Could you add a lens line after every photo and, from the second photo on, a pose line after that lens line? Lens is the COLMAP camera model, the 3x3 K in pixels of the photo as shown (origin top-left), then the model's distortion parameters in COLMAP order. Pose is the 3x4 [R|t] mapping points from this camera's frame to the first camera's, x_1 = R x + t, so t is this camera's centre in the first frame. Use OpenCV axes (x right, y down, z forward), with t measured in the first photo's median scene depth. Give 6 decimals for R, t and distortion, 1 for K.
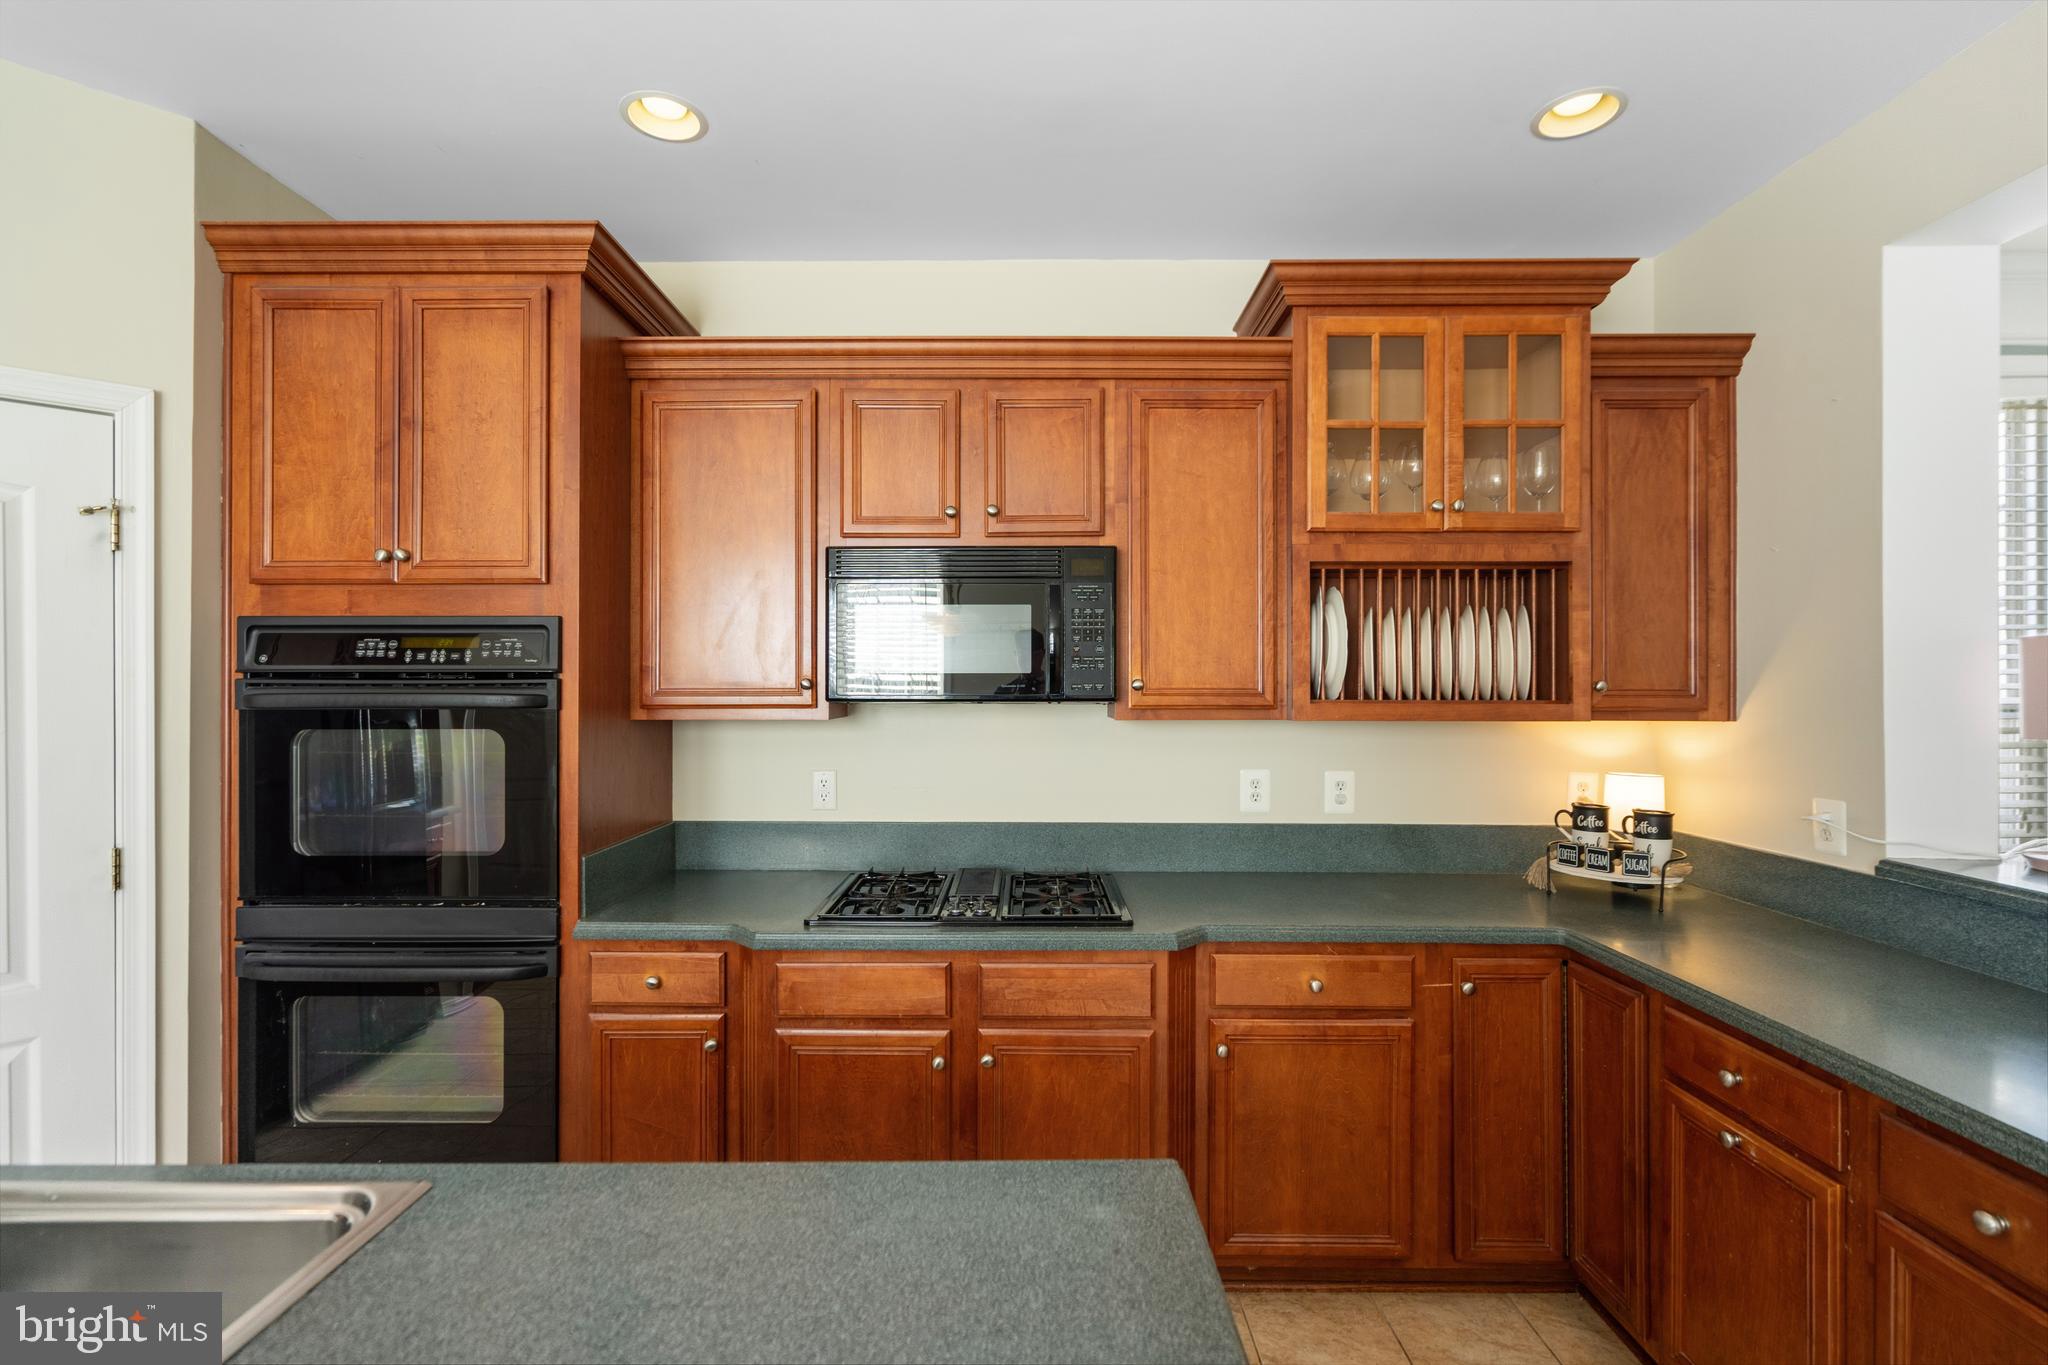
lens RADIAL K [[921.8, 0, 1013.8], [0, 921.8, 684.3], [0, 0, 1]] dist [-0.002563, 0.000719]
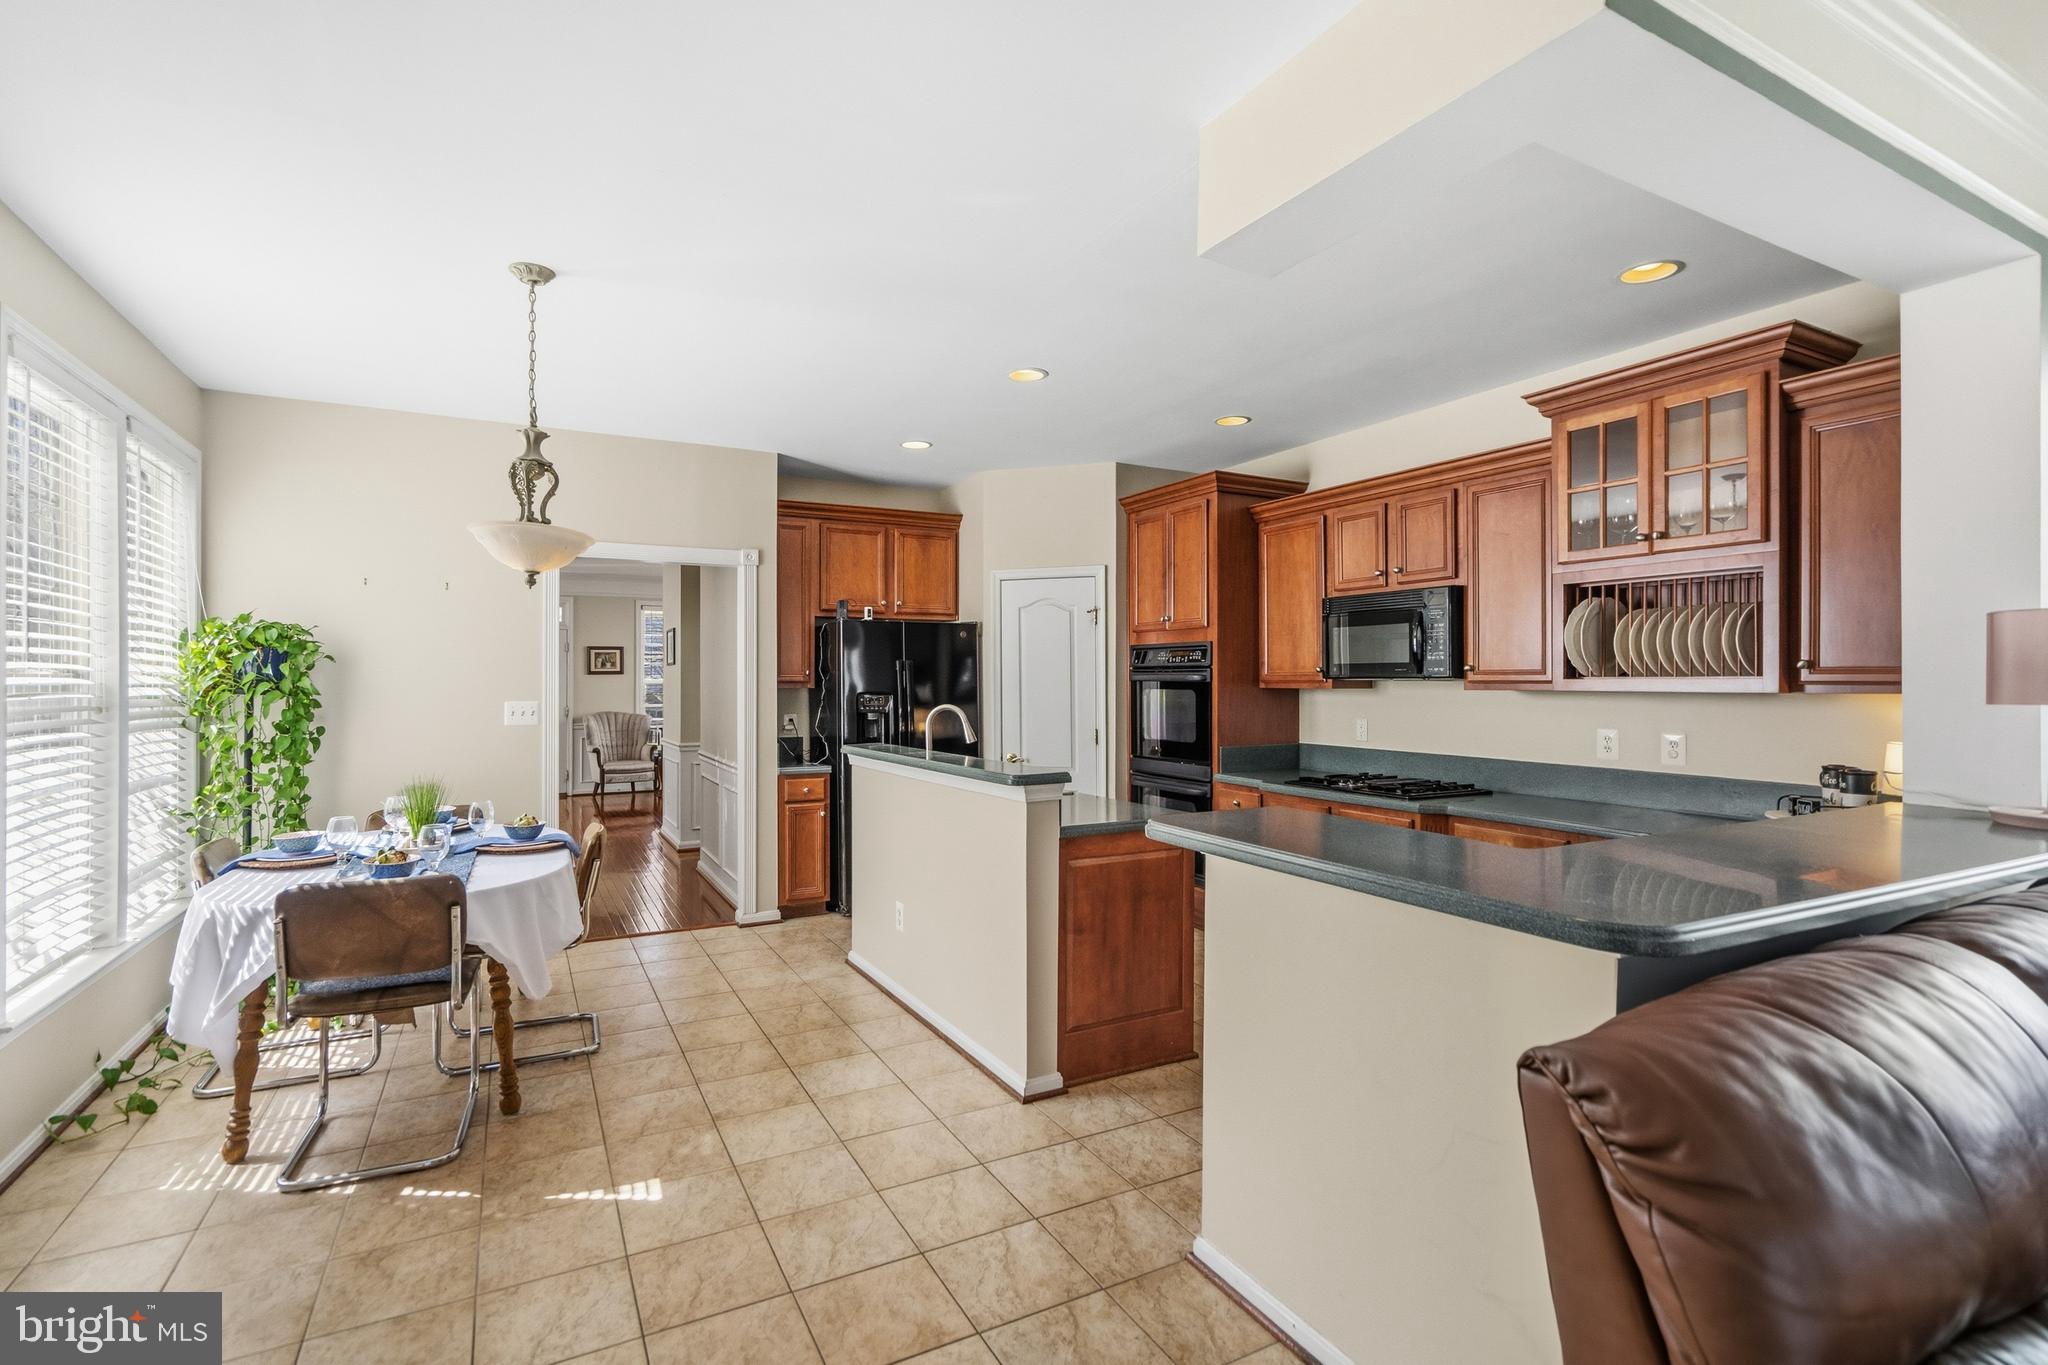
lens RADIAL K [[949.2, 0, 1011.2], [0, 949.2, 676.9], [0, 0, 1]] dist [-0.009225, 0.000847]
pose [[0.472008, -0.003034, -0.881589, 1.264440], [0.002680, 0.999994, -0.002007, 0.018166], [0.881590, -0.001415, 0.472014, -0.522613]]
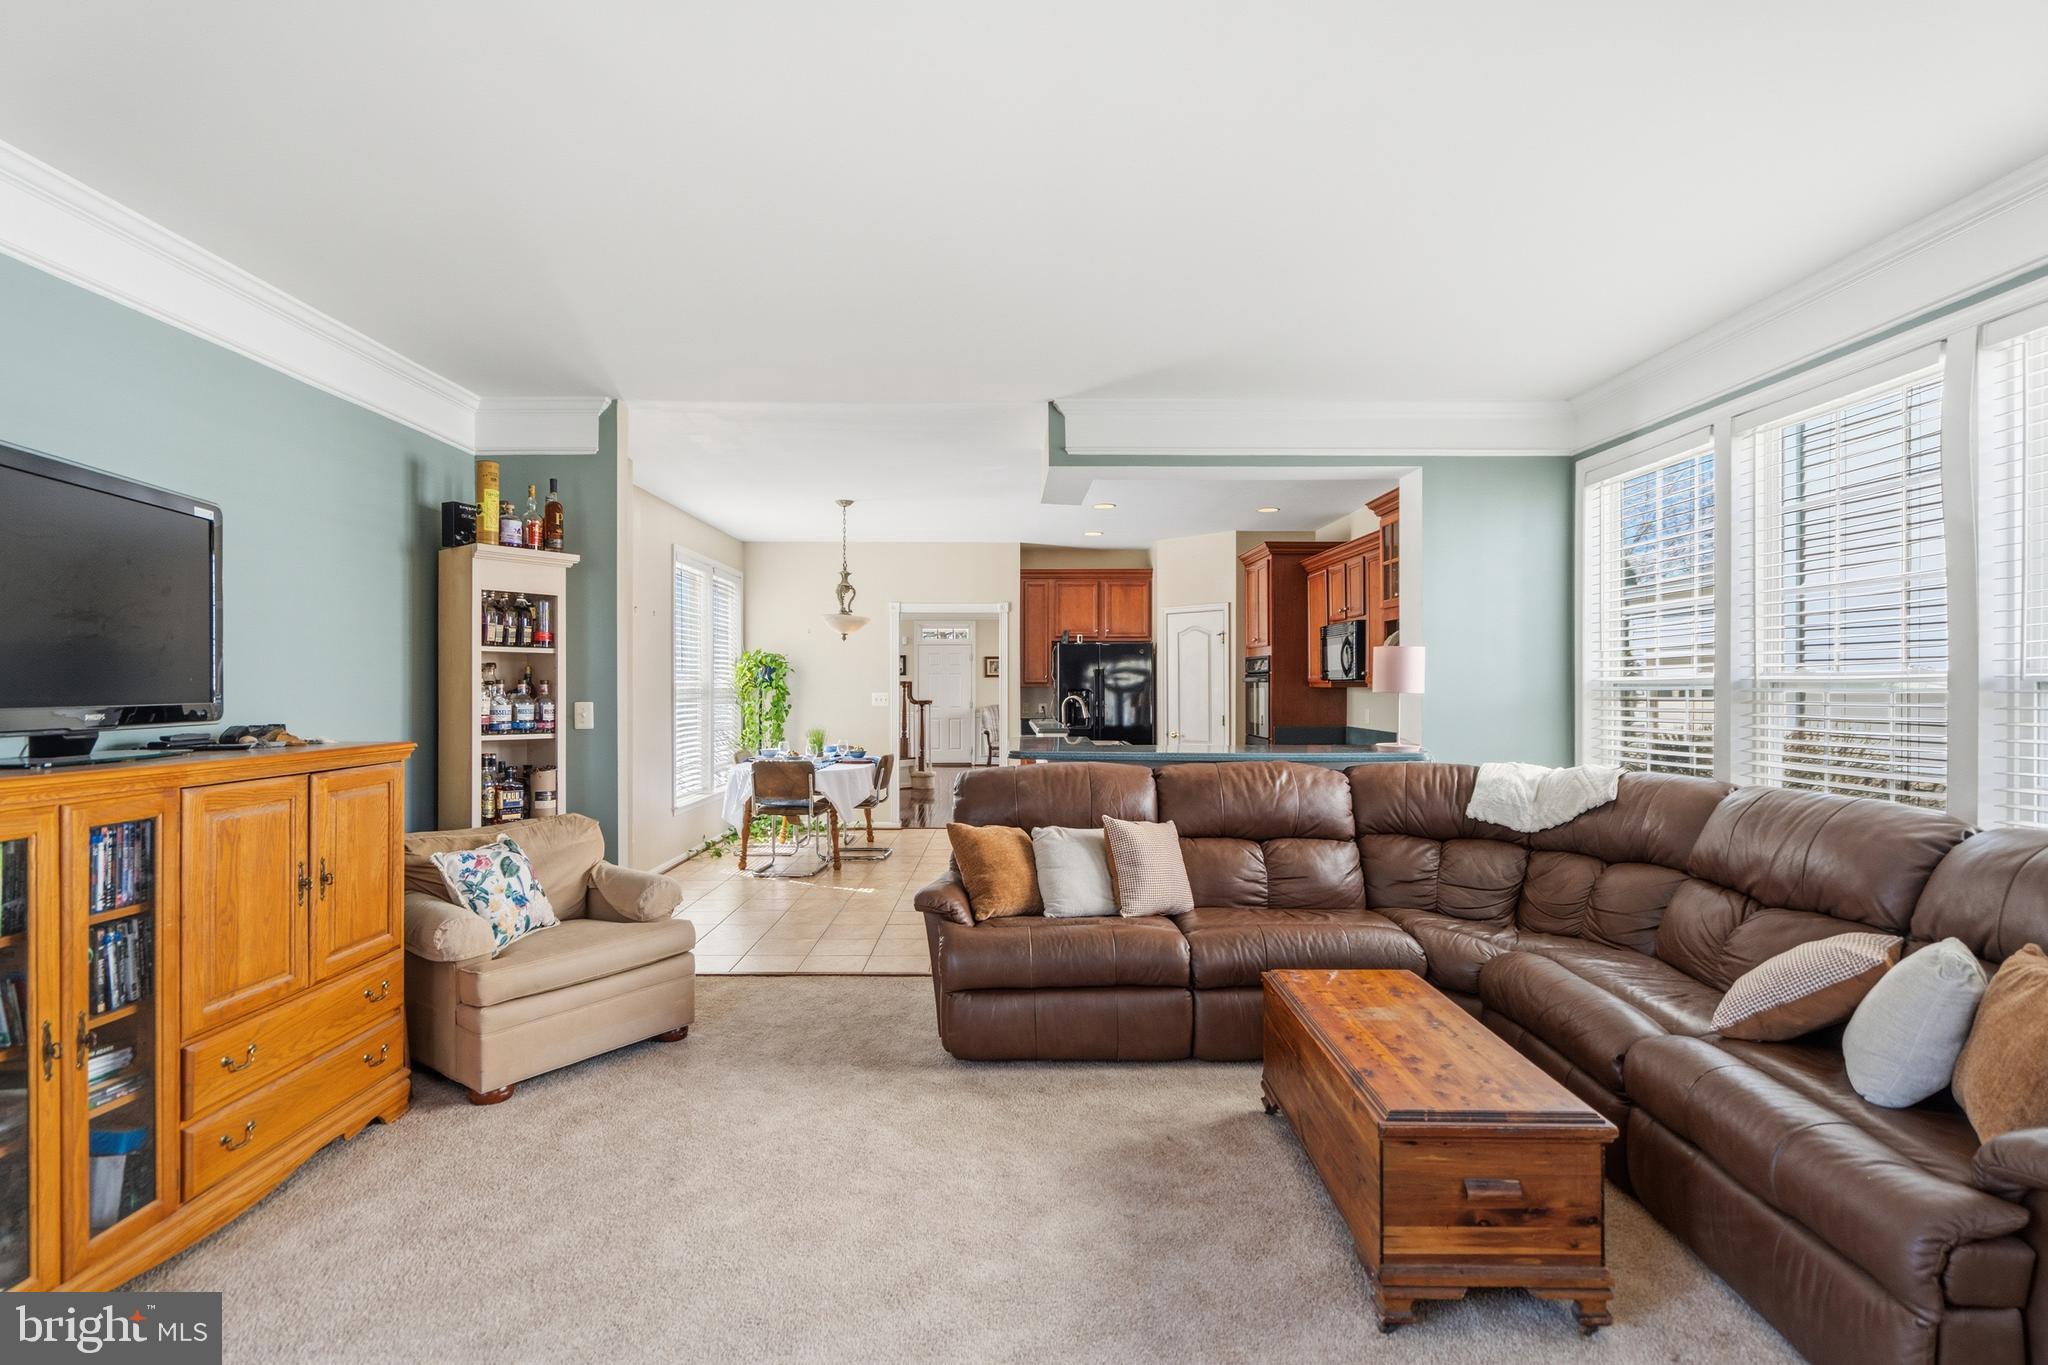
lens RADIAL K [[967.4, 0, 1018.1], [0, 967.4, 680.2], [0, 0, 1]] dist [-0.001054, -0.000094]
pose [[0.015952, -0.001673, -0.999871, 2.847790], [0.002913, 0.999994, -0.001627, 0.021067], [0.999869, -0.002887, 0.015957, 0.006049]]
